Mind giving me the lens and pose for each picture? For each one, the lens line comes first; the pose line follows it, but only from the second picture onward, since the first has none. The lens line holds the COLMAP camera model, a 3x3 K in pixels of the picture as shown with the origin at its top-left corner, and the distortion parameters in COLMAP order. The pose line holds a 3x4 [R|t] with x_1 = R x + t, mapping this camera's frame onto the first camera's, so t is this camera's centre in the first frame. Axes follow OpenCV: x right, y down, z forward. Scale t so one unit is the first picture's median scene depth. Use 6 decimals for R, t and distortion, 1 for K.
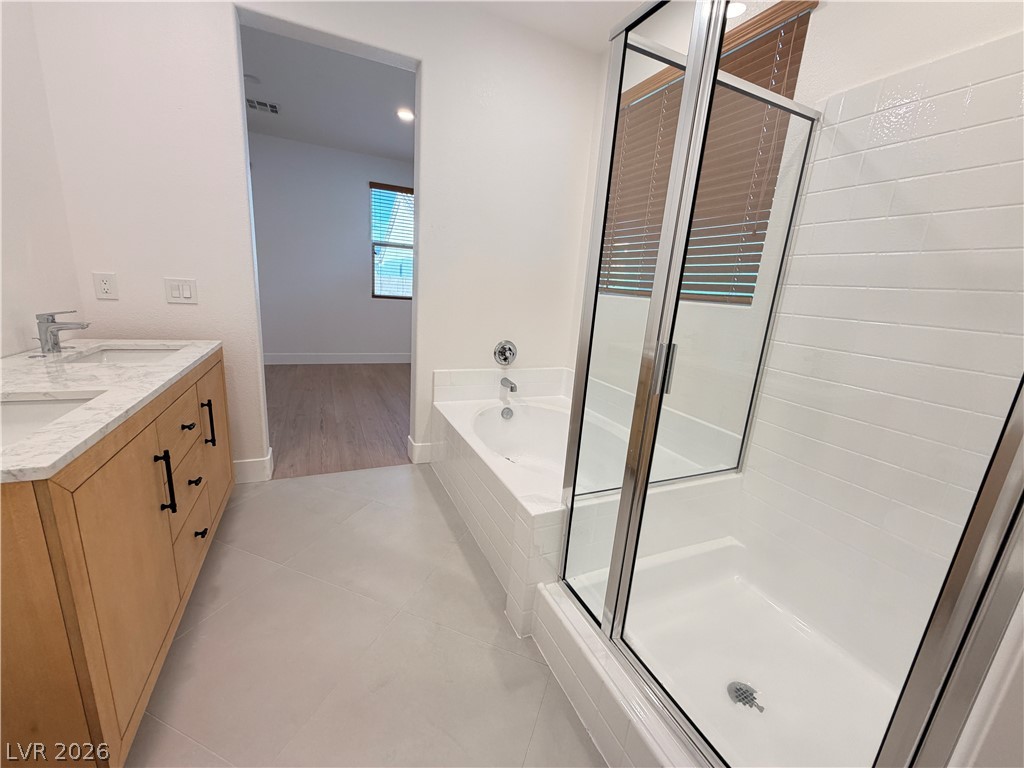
lens RADIAL K [[412.8, 0, 512.3], [0, 412.8, 387.6], [0, 0, 1]] dist [0.001434, 0.000037]
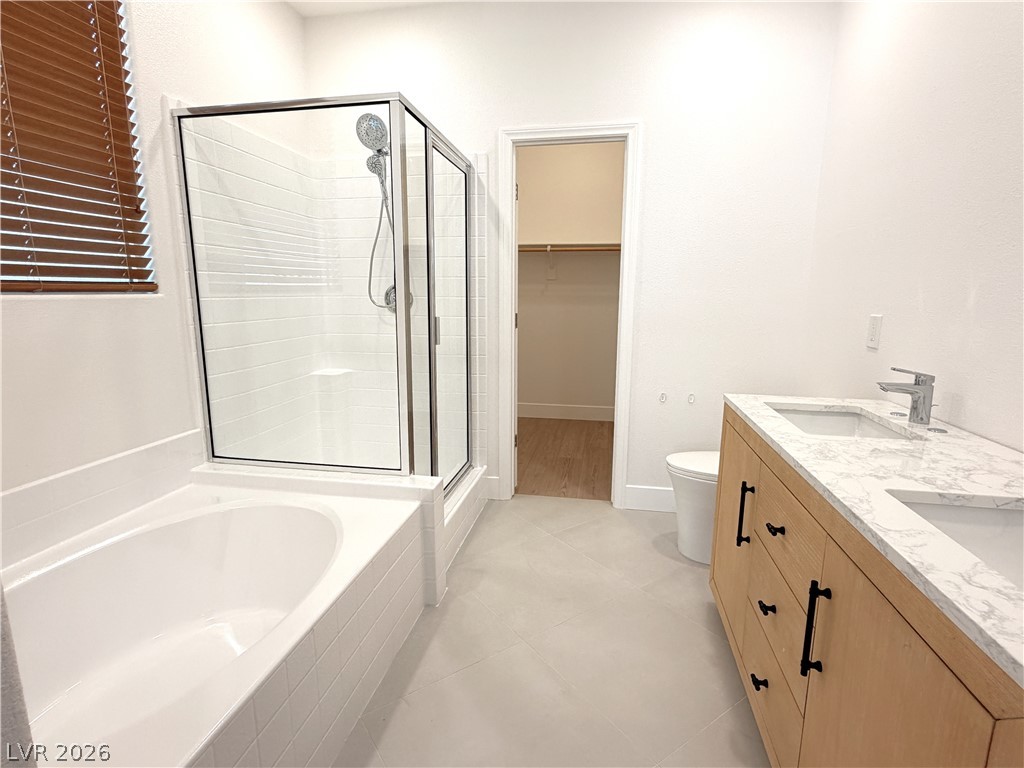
lens RADIAL K [[516.5, 0, 512.9], [0, 516.5, 384.6], [0, 0, 1]] dist [0.005451, -0.000946]
pose [[-0.813708, -0.177766, 0.553425, -0.329801], [0.076903, 0.910797, 0.405629, -0.195824], [-0.576165, 0.372623, -0.727452, 0.684409]]
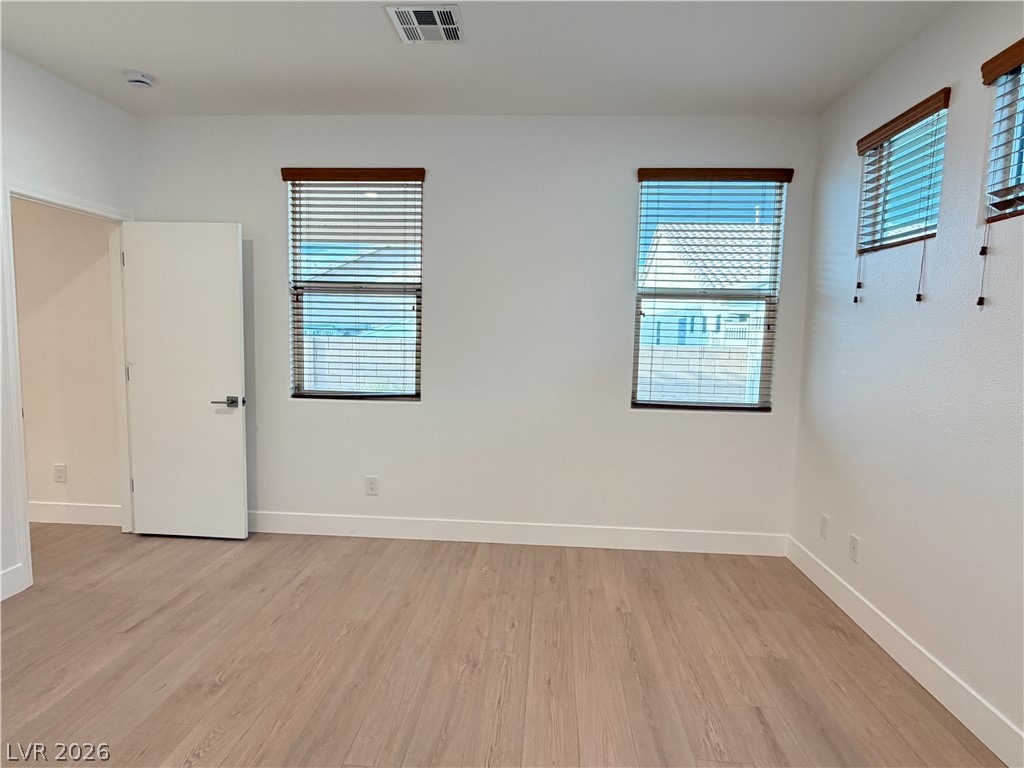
lens RADIAL K [[562.9, 0, 513.4], [0, 562.9, 379.9], [0, 0, 1]] dist [0.003507, -0.001073]
pose [[0.879184, -0.012098, -0.476329, -0.231973], [-0.073802, 0.984156, -0.161217, -0.204316], [0.470732, 0.176893, 0.864361, 0.582240]]
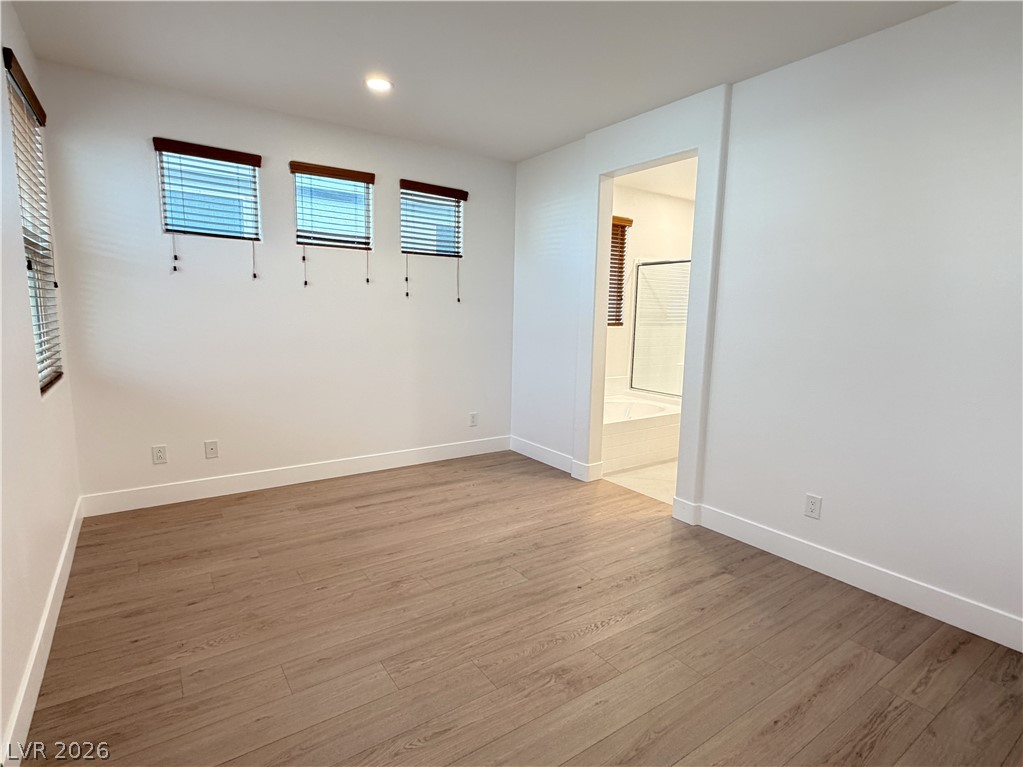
lens RADIAL K [[516.0, 0, 515.5], [0, 516.0, 388.2], [0, 0, 1]] dist [0.005451, -0.000946]
pose [[-0.180440, -0.221227, 0.958384, -1.186772], [0.201531, 0.945390, 0.256171, -0.378503], [-0.962718, 0.239368, -0.126001, 1.021395]]
